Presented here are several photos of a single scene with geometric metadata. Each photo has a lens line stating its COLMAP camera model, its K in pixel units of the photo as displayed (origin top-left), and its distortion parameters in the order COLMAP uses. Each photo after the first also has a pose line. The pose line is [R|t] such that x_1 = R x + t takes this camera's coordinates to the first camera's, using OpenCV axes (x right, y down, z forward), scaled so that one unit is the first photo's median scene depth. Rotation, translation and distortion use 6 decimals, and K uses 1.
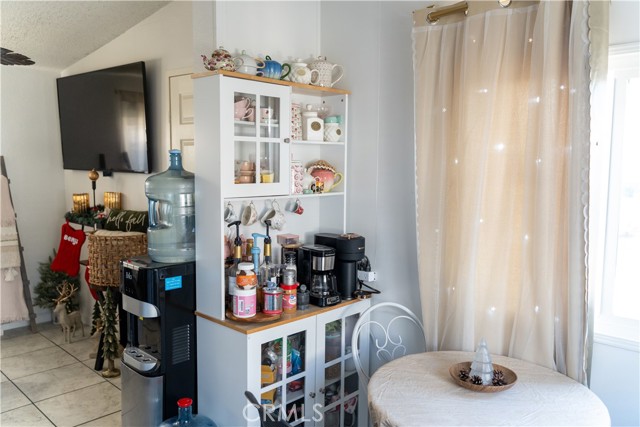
lens RADIAL K [[508.9, 0, 320.0], [0, 508.9, 213.5], [0, 0, 1]] dist [-0.004679, -0.002045]
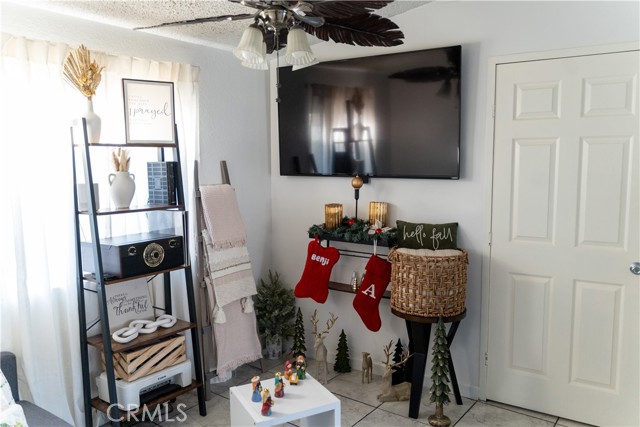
lens RADIAL K [[508.9, 0, 320.0], [0, 508.9, 213.5], [0, 0, 1]] dist [-0.004679, -0.002045]
pose [[0.993244, -0.028754, 0.112429, -0.582769], [0.028168, 0.999580, 0.006803, -0.030271], [-0.112577, -0.003591, 0.993637, 0.167375]]
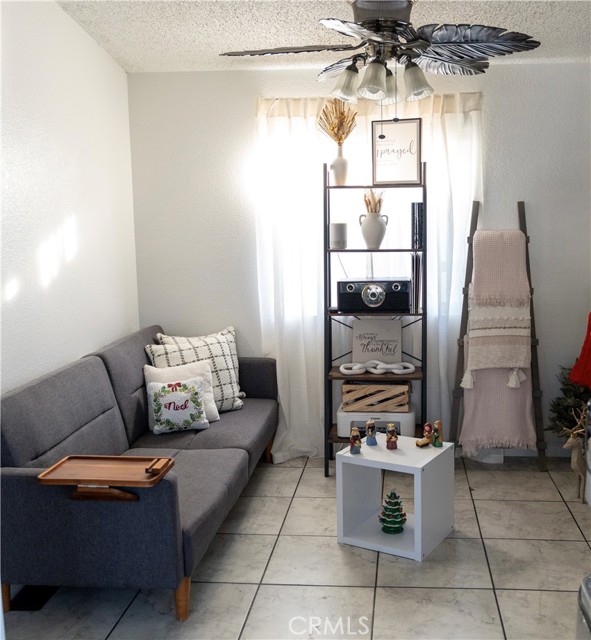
lens RADIAL K [[752.9, 0, 336.2], [0, 752.9, 319.7], [0, 0, 1]] dist [-0.003325, -0.012696]
pose [[0.625761, 0.093050, -0.774445, 0.007905], [-0.061565, 0.995654, 0.069882, -0.012382], [0.777582, 0.003950, 0.628770, 0.186480]]
